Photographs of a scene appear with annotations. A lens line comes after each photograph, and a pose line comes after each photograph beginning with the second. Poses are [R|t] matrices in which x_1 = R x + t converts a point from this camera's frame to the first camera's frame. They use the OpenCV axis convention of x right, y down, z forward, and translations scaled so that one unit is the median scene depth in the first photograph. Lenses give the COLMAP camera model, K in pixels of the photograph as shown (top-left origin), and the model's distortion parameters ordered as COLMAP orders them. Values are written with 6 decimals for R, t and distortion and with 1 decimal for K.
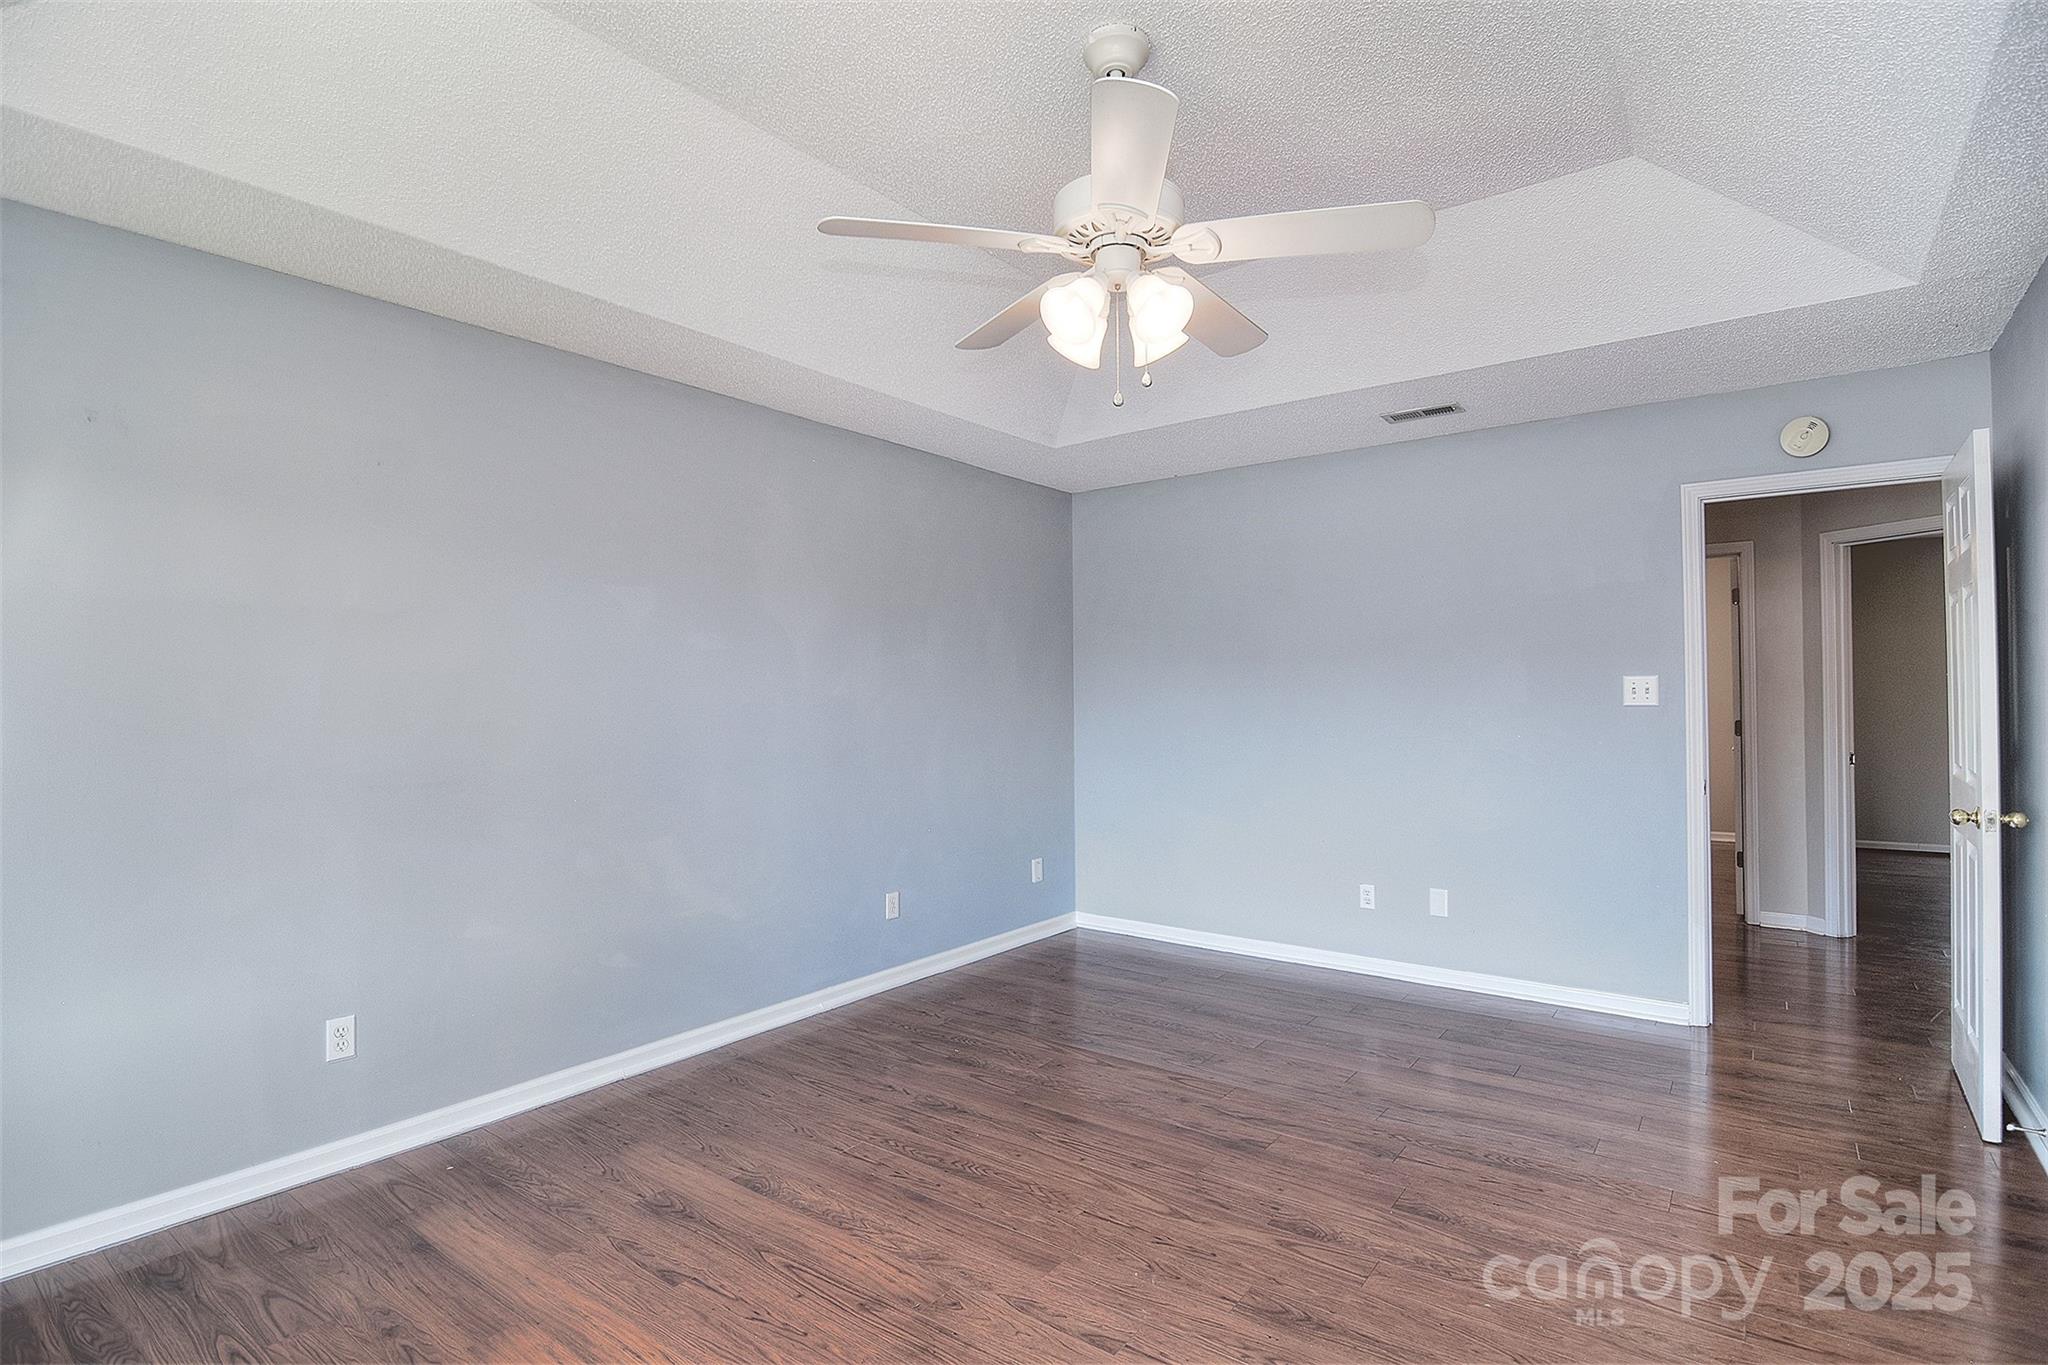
lens RADIAL K [[992.1, 0, 1022.9], [0, 992.1, 683.4], [0, 0, 1]] dist [-0.001801, -0.009258]
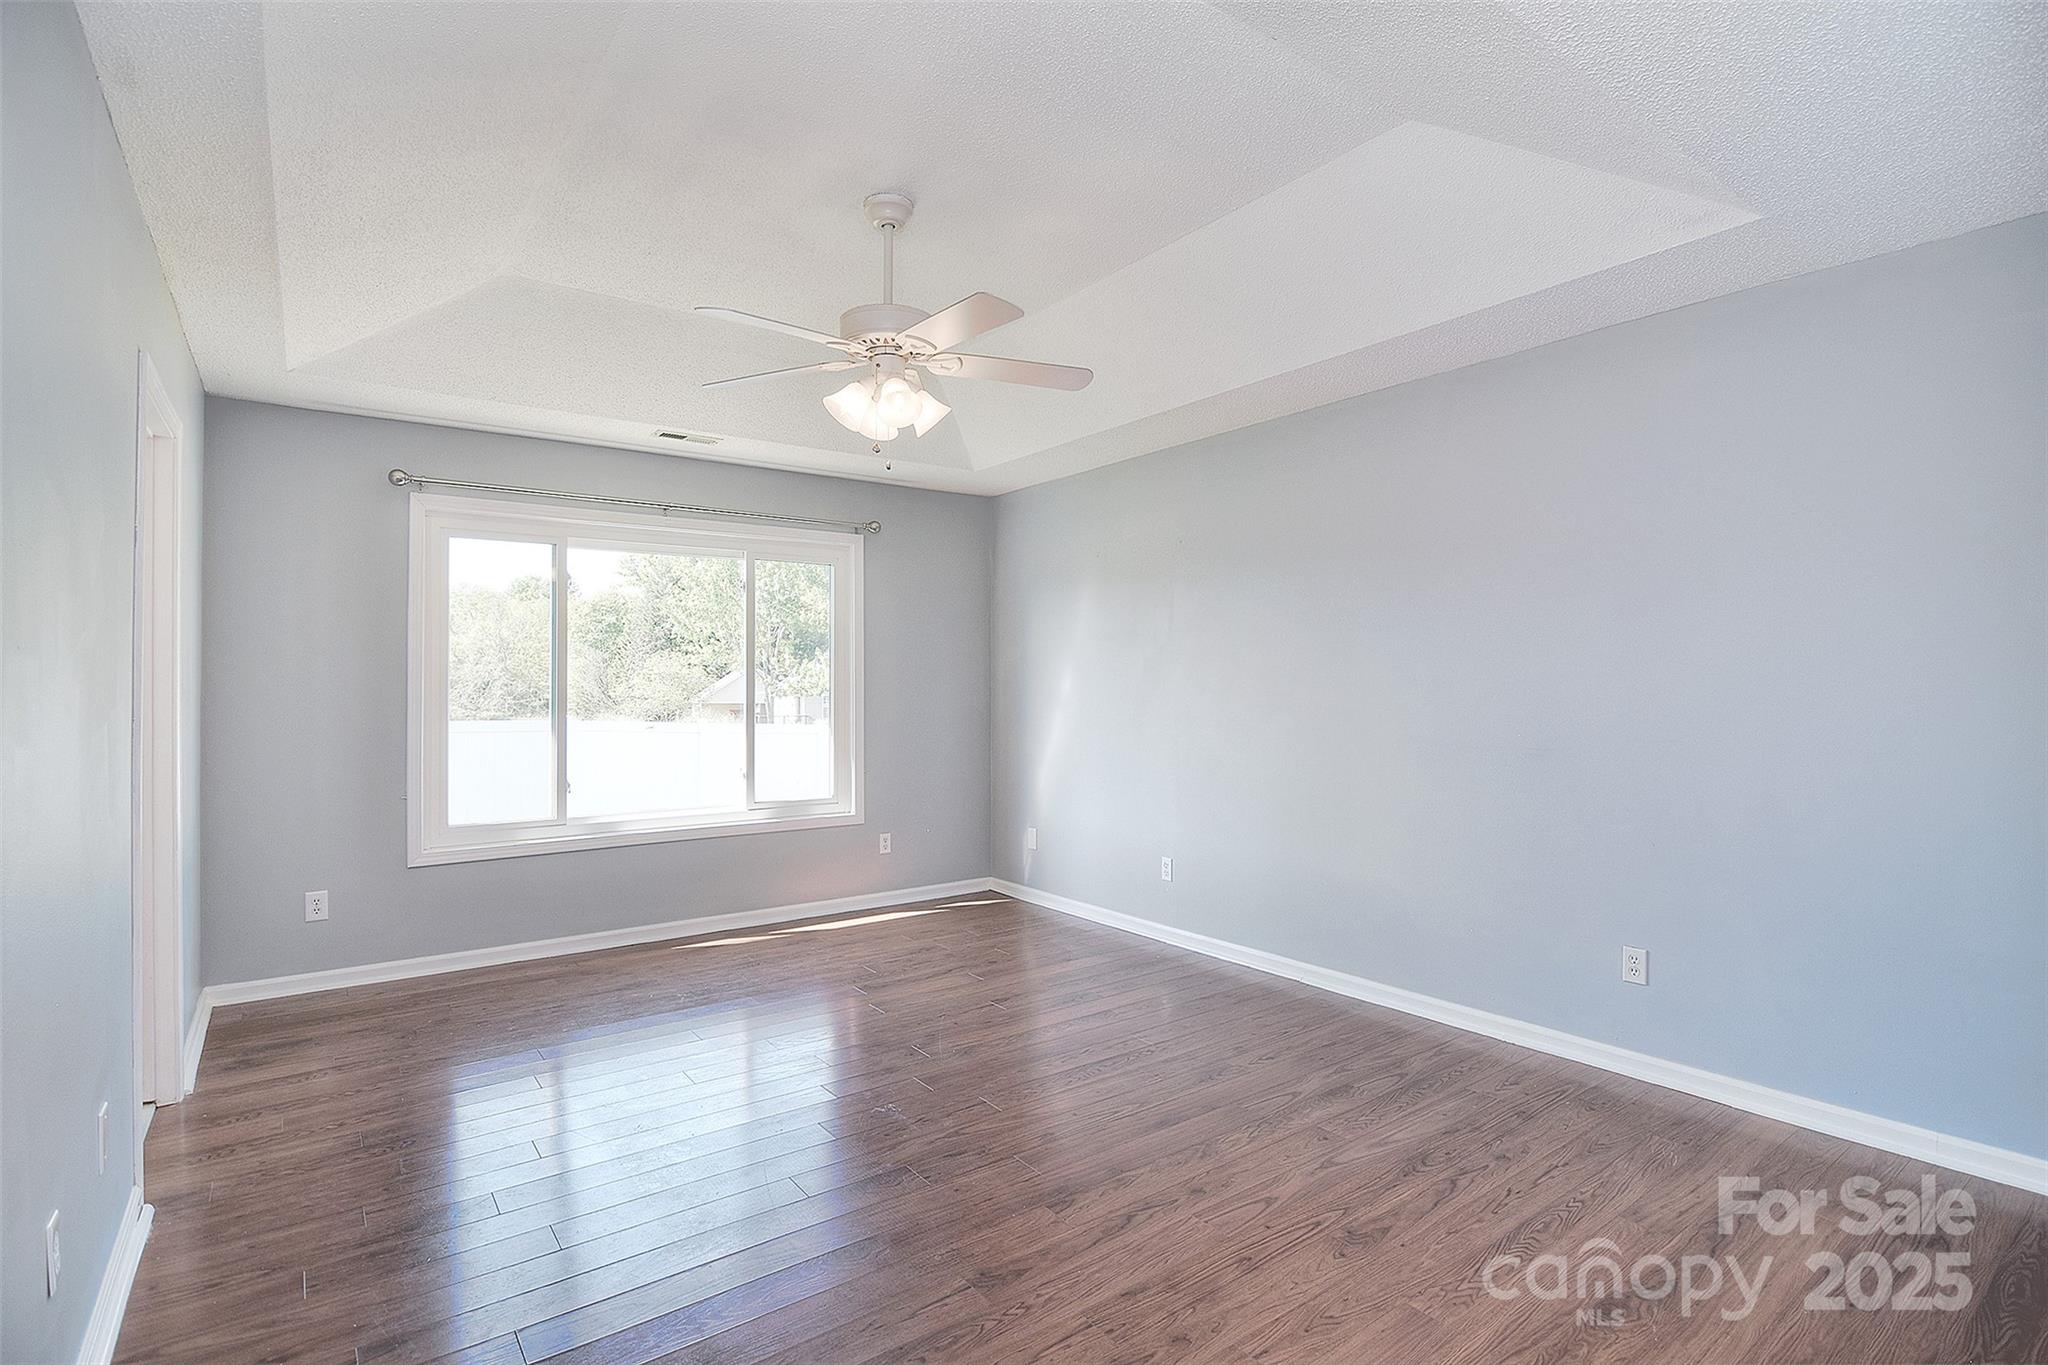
lens RADIAL K [[992.1, 0, 1040.7], [0, 992.1, 679.0], [0, 0, 1]] dist [-0.001801, -0.009258]
pose [[-0.259288, 0.009805, -0.965750, 0.908957], [0.014792, 0.999871, 0.006180, 0.006181], [0.965687, -0.012683, -0.259400, 1.042200]]
